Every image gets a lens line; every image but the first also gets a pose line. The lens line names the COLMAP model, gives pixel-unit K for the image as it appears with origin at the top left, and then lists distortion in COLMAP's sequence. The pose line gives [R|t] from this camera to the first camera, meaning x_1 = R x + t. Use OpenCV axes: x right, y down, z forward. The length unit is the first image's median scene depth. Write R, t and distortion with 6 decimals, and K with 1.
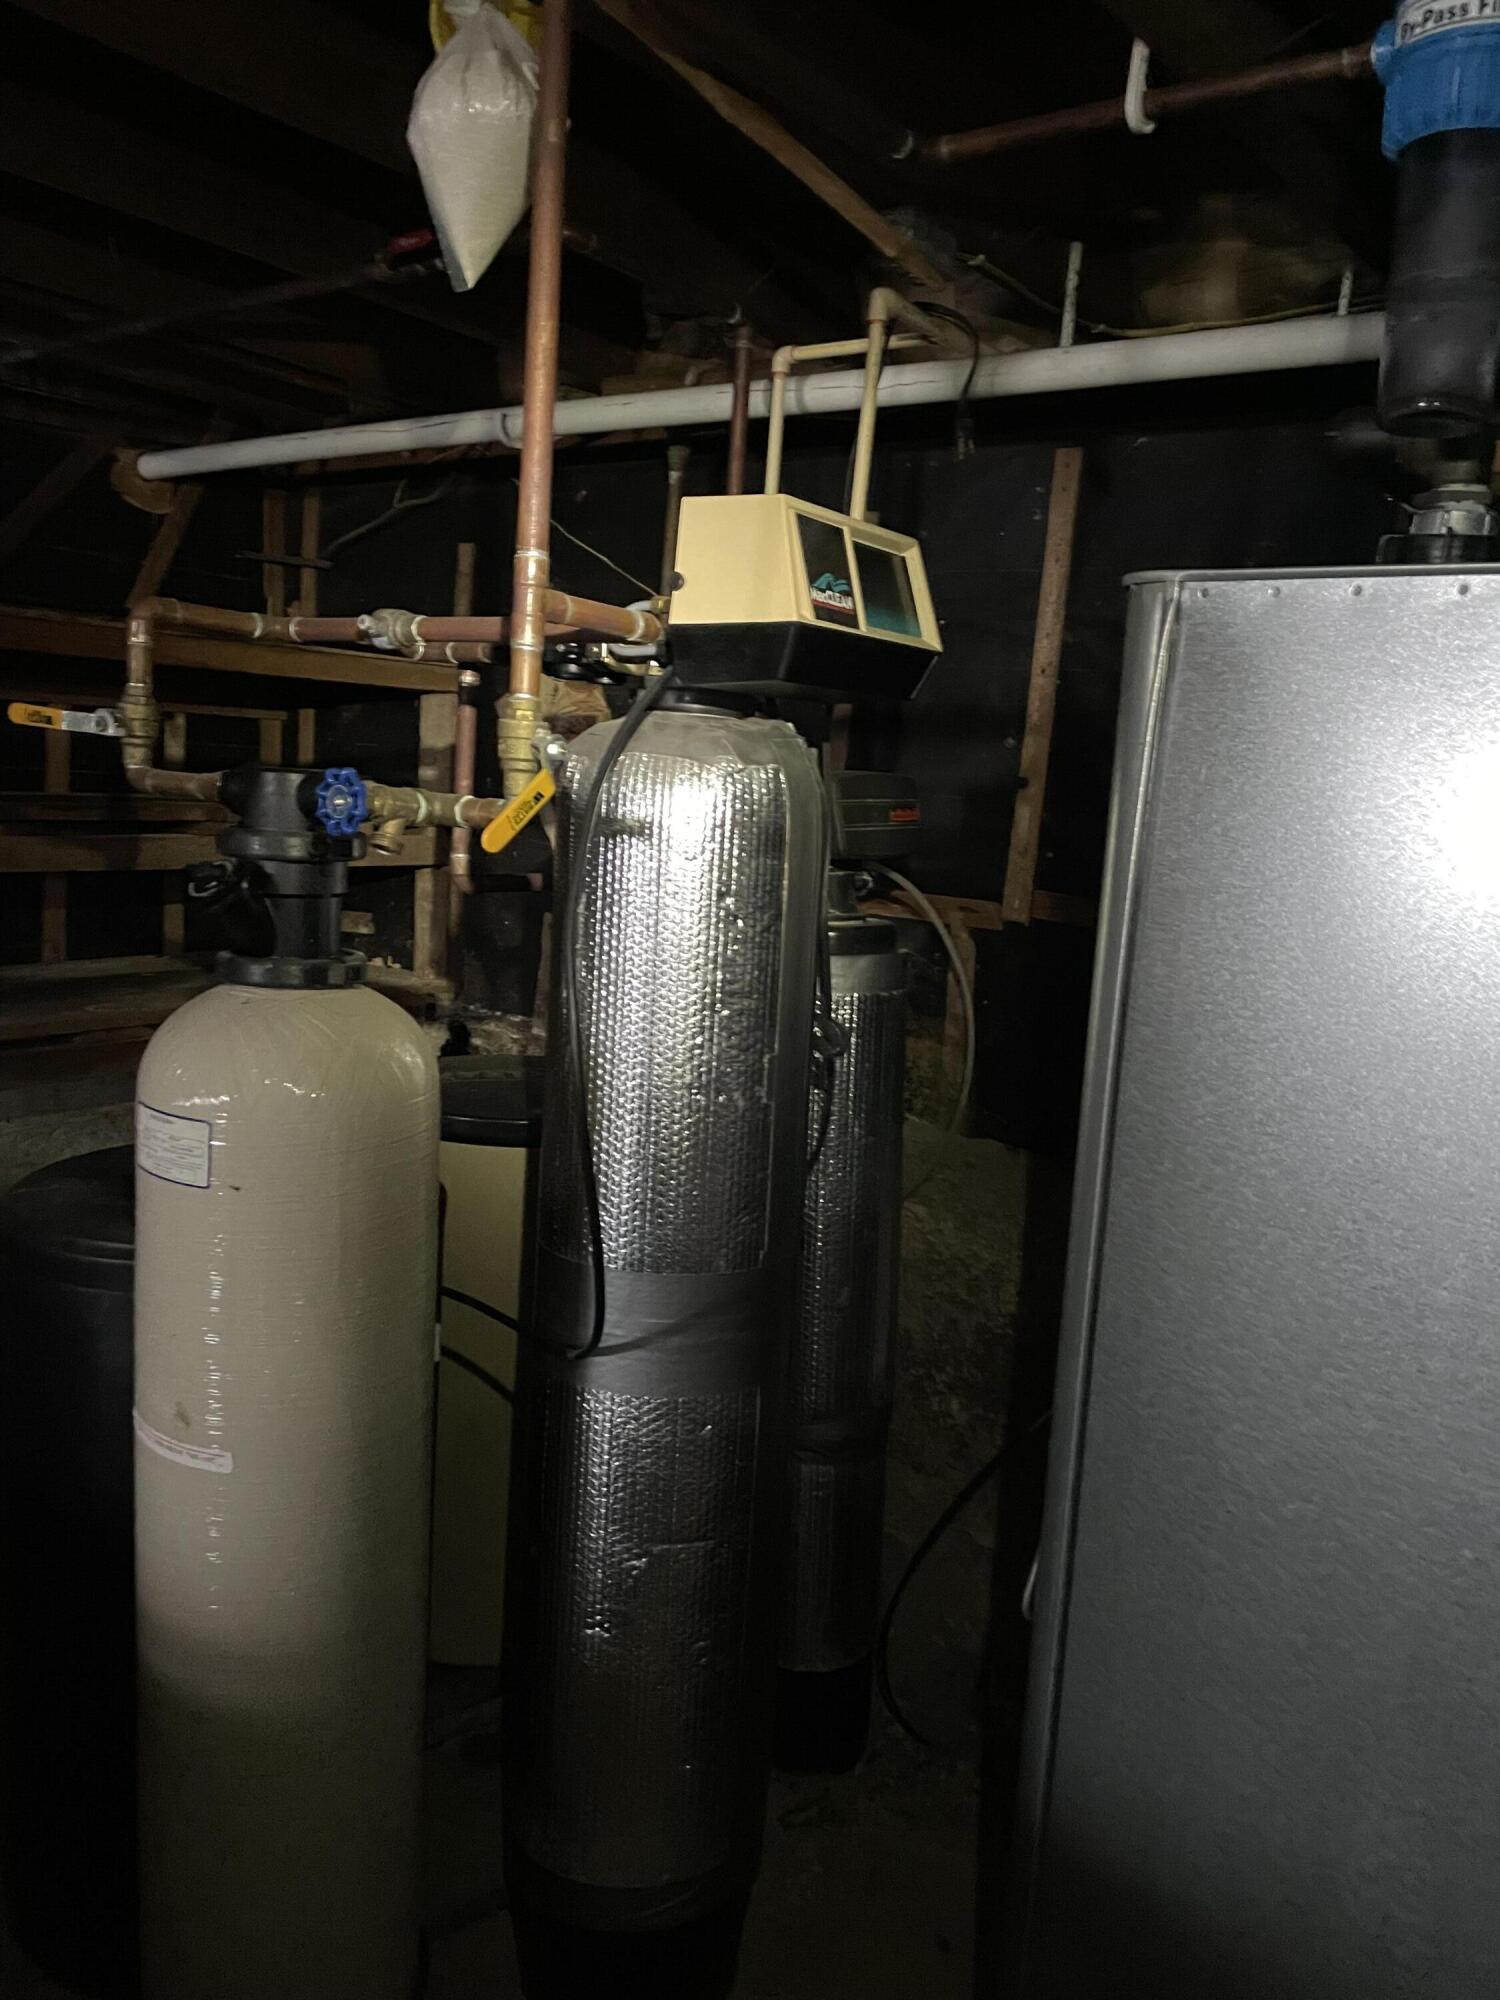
lens RADIAL K [[1497.7, 0, 750.0], [0, 1497.7, 1000.0], [0, 0, 1]] dist [0.080391, -0.118636]
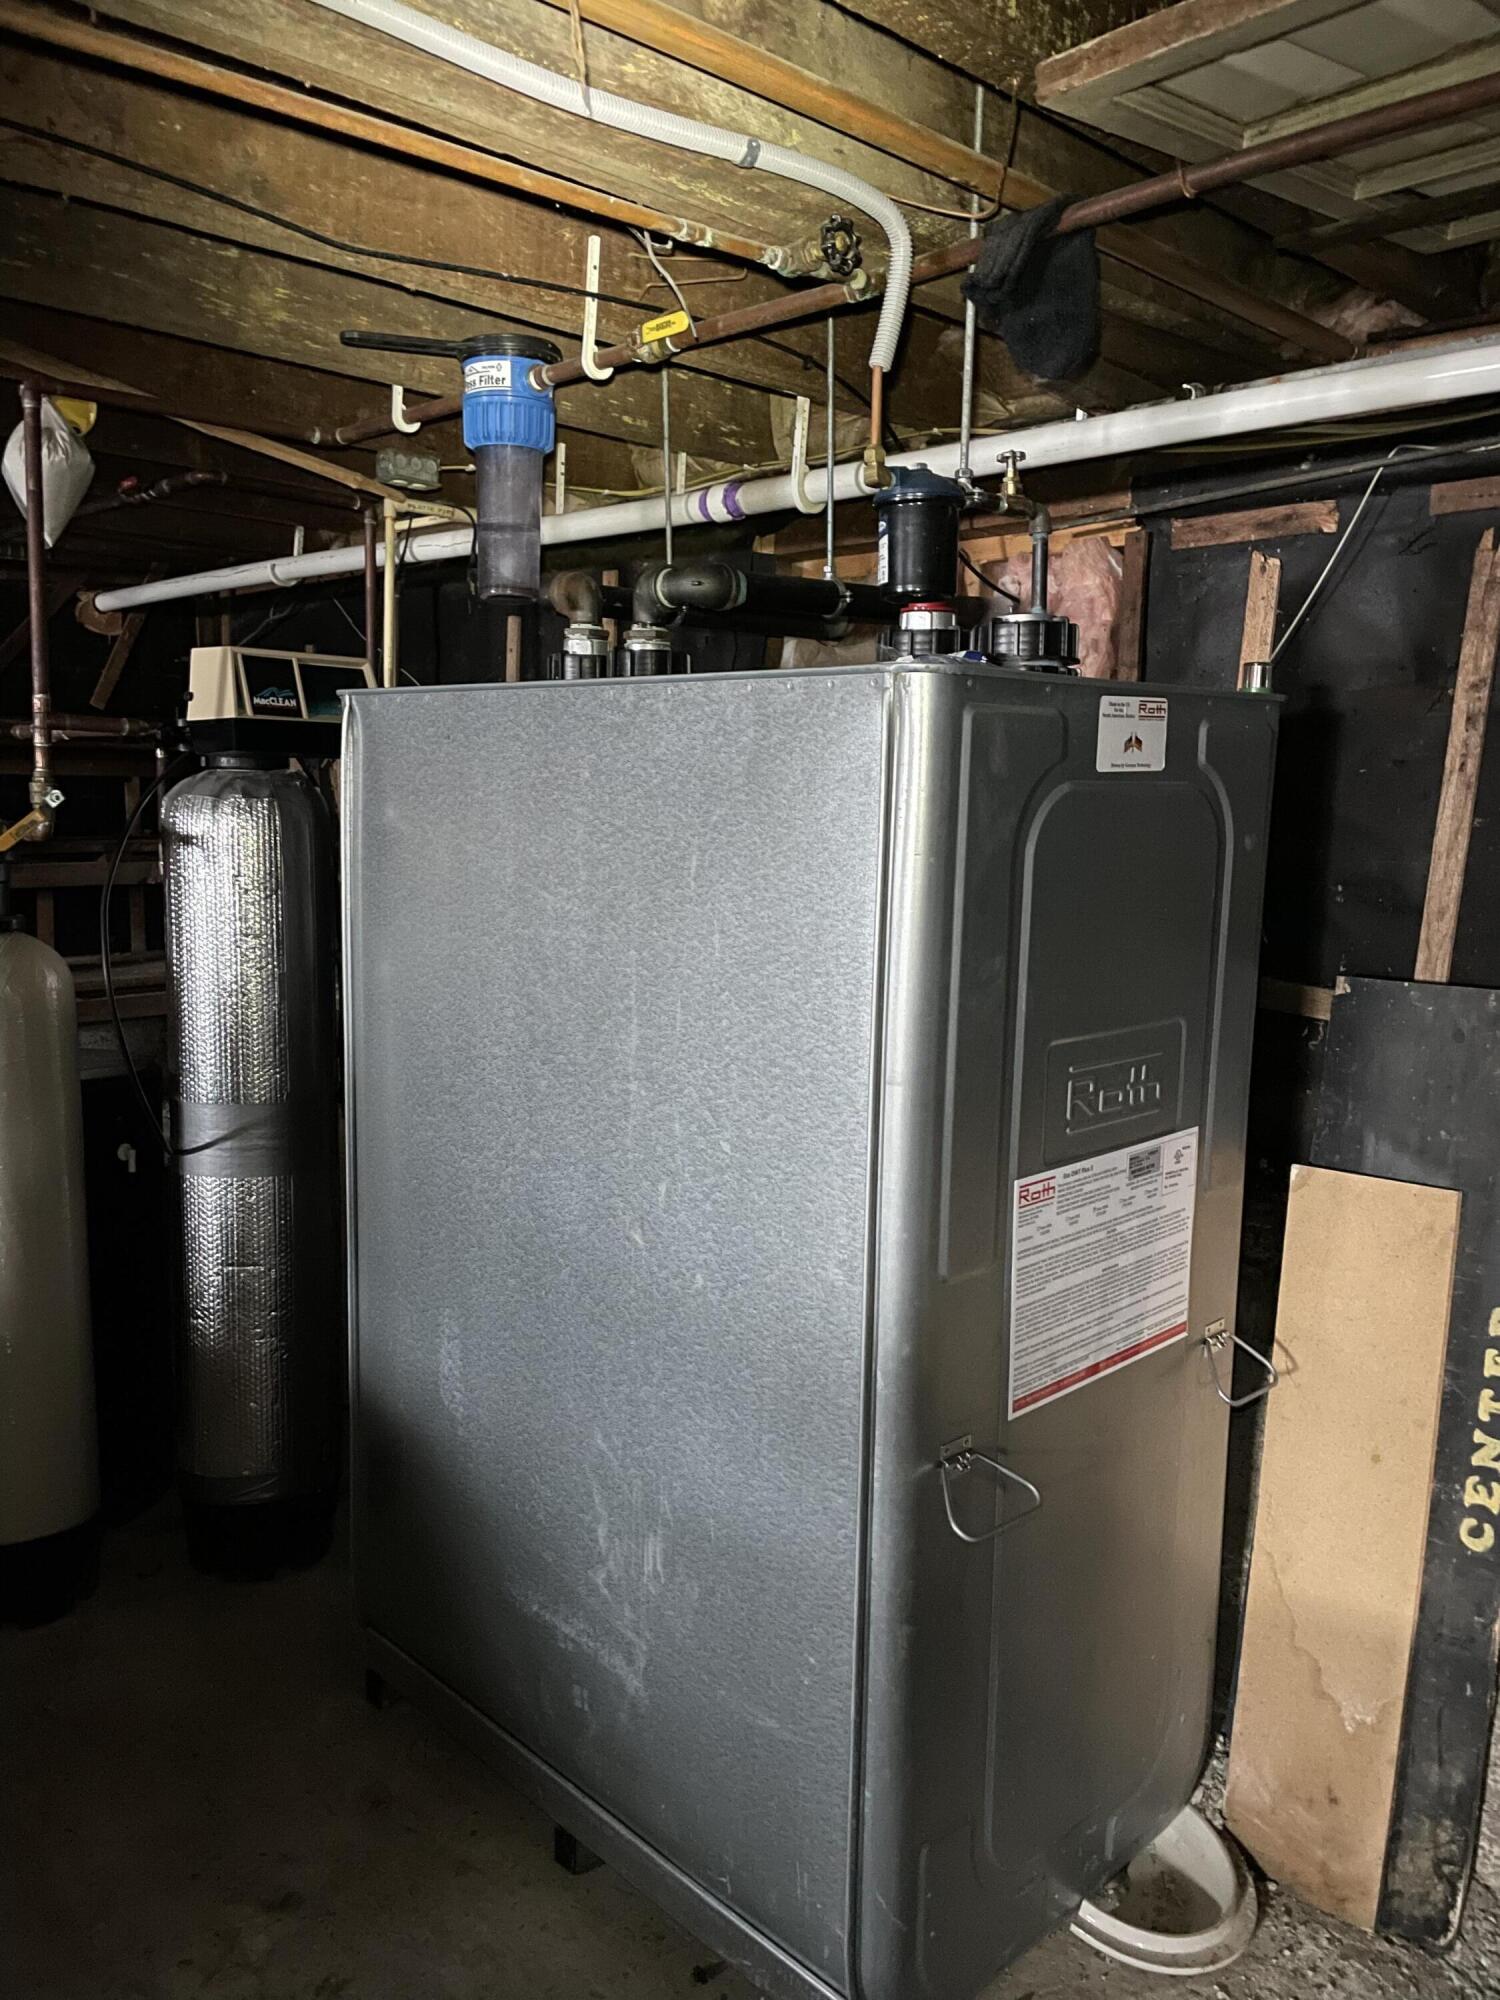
lens RADIAL K [[1497.7, 0, 750.0], [0, 1497.7, 1000.0], [0, 0, 1]] dist [0.080391, -0.118636]
pose [[0.986239, -0.015244, -0.164622, 0.819482], [0.012409, 0.999757, -0.018238, 0.107179], [0.164860, 0.015944, 0.986188, -0.576771]]
